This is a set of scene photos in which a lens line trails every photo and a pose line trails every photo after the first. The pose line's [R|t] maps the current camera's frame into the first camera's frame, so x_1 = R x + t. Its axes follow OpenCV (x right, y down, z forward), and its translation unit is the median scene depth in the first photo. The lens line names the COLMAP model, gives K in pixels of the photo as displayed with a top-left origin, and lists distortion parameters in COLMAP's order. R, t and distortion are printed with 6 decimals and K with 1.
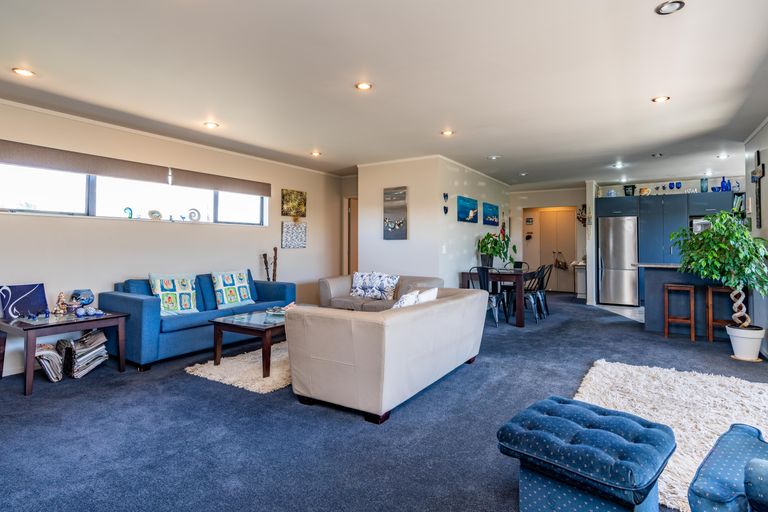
lens RADIAL K [[386.0, 0, 385.4], [0, 386.0, 255.3], [0, 0, 1]] dist [0.014195, 0.000810]
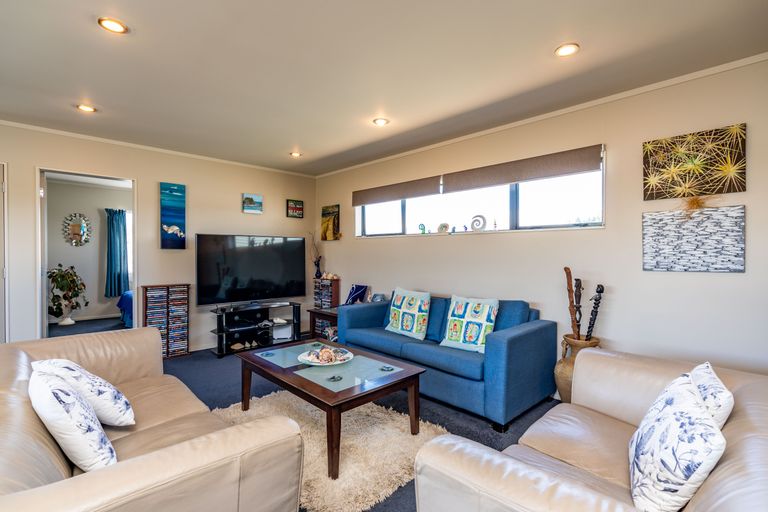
lens RADIAL K [[371.1, 0, 384.0], [0, 371.1, 253.7], [0, 0, 1]] dist [0.003698, 0.000496]
pose [[-0.242596, 0.010528, -0.970070, 0.256714], [-0.021895, 0.999627, 0.016325, -0.041390], [0.969880, 0.025200, -0.242275, 0.852980]]
